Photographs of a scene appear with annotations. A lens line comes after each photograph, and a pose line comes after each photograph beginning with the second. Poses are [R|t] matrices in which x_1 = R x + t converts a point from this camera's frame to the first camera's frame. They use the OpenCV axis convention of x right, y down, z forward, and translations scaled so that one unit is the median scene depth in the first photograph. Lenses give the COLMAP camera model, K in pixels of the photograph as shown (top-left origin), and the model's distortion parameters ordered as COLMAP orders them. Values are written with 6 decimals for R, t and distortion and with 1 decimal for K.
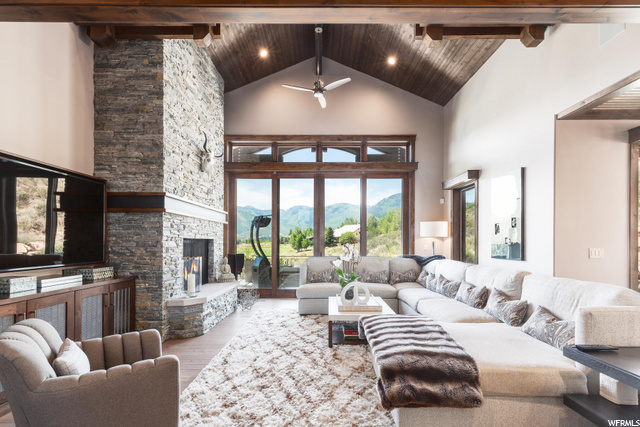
lens RADIAL K [[300.3, 0, 305.7], [0, 300.3, 239.5], [0, 0, 1]] dist [0.012262, -0.000723]
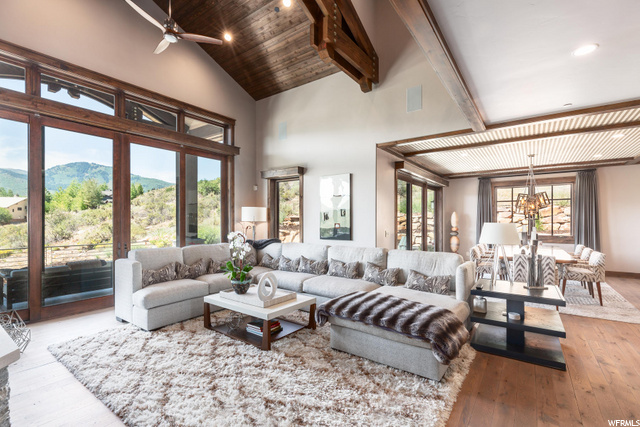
lens RADIAL K [[300.3, 0, 322.0], [0, 300.3, 219.0], [0, 0, 1]] dist [0.012262, -0.000723]
pose [[0.562031, 0.004008, 0.827106, -0.410830], [-0.003403, 0.999991, -0.002533, -0.019555], [-0.827109, -0.001391, 0.562040, 0.268347]]
